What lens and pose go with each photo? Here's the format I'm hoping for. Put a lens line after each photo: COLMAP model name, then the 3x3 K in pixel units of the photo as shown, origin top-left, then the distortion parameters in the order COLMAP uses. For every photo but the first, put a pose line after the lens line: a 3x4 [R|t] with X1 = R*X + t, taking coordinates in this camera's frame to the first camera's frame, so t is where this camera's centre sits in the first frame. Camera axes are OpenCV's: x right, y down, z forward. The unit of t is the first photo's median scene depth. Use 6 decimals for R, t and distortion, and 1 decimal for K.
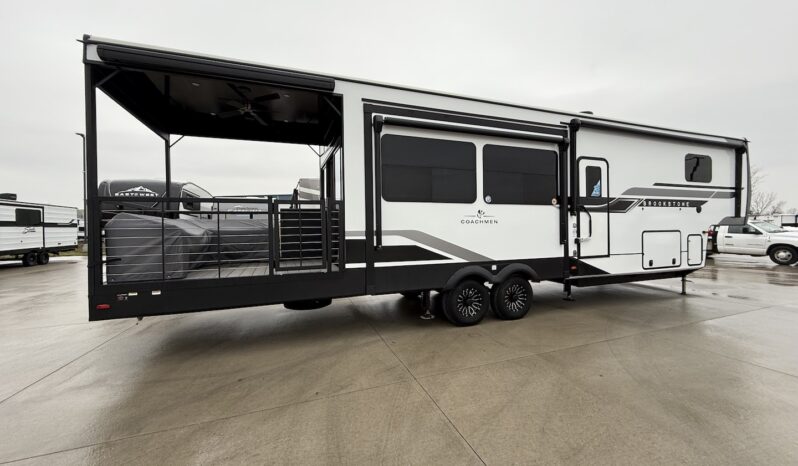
lens RADIAL K [[316.4, 0, 397.3], [0, 316.4, 232.0], [0, 0, 1]] dist [-0.001691, 0.000140]
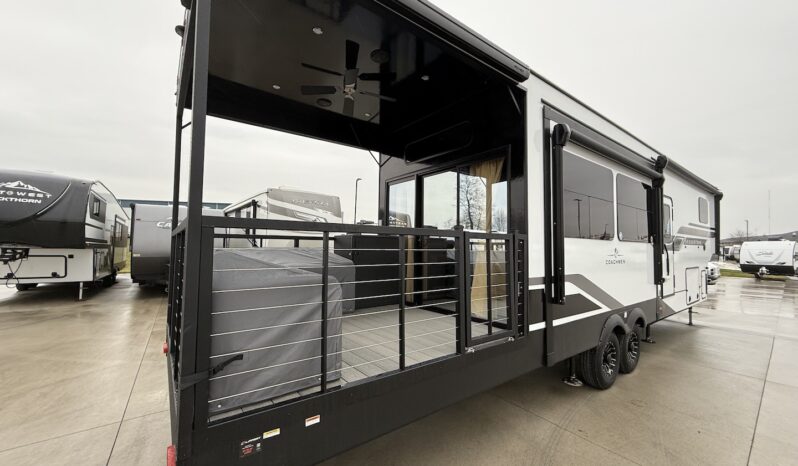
lens RADIAL K [[316.4, 0, 397.3], [0, 316.4, 232.0], [0, 0, 1]] dist [-0.001691, 0.000140]
pose [[0.957800, 0.040758, 0.284533, -0.432117], [-0.025571, 0.998053, -0.056890, -0.038603], [-0.286297, 0.047214, 0.956977, 0.268102]]
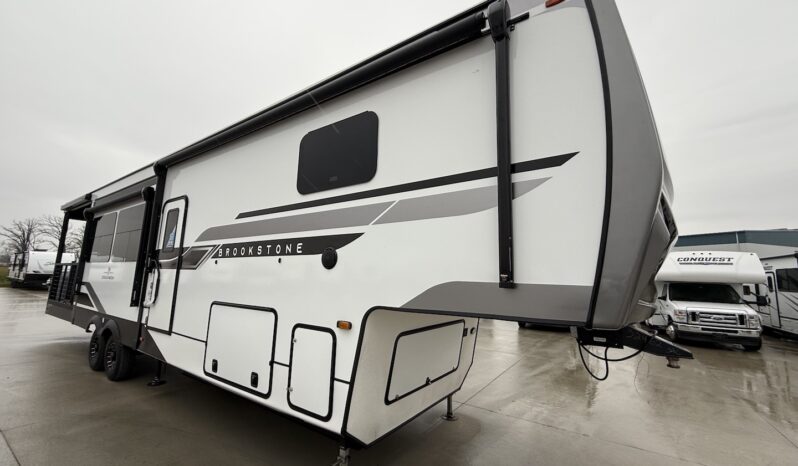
lens RADIAL K [[316.4, 0, 397.3], [0, 316.4, 232.0], [0, 0, 1]] dist [-0.001691, 0.000140]
pose [[0.579054, -0.094197, -0.809829, 1.417324], [-0.038850, 0.988986, -0.142816, -0.057386], [0.814363, 0.114160, 0.569017, 0.920646]]
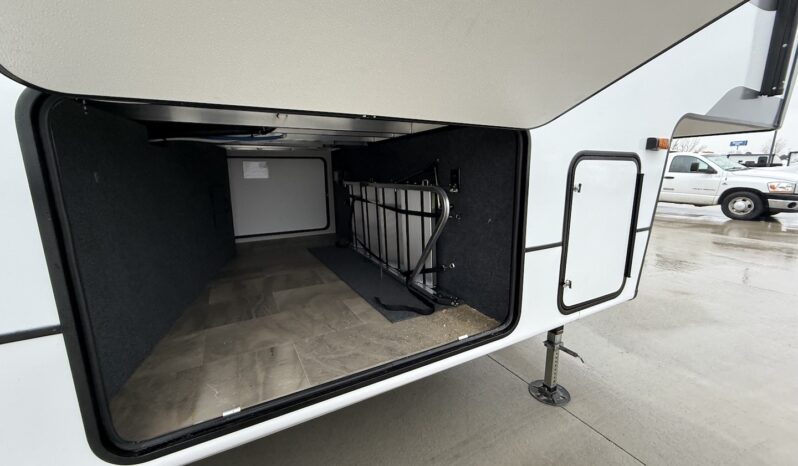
lens RADIAL K [[316.4, 0, 397.3], [0, 316.4, 232.0], [0, 0, 1]] dist [-0.001691, 0.000140]
pose [[0.991077, -0.022911, 0.131306, 0.849794], [-0.000883, 0.983966, 0.178353, 0.022499], [-0.133287, -0.176878, 0.975166, 0.886957]]
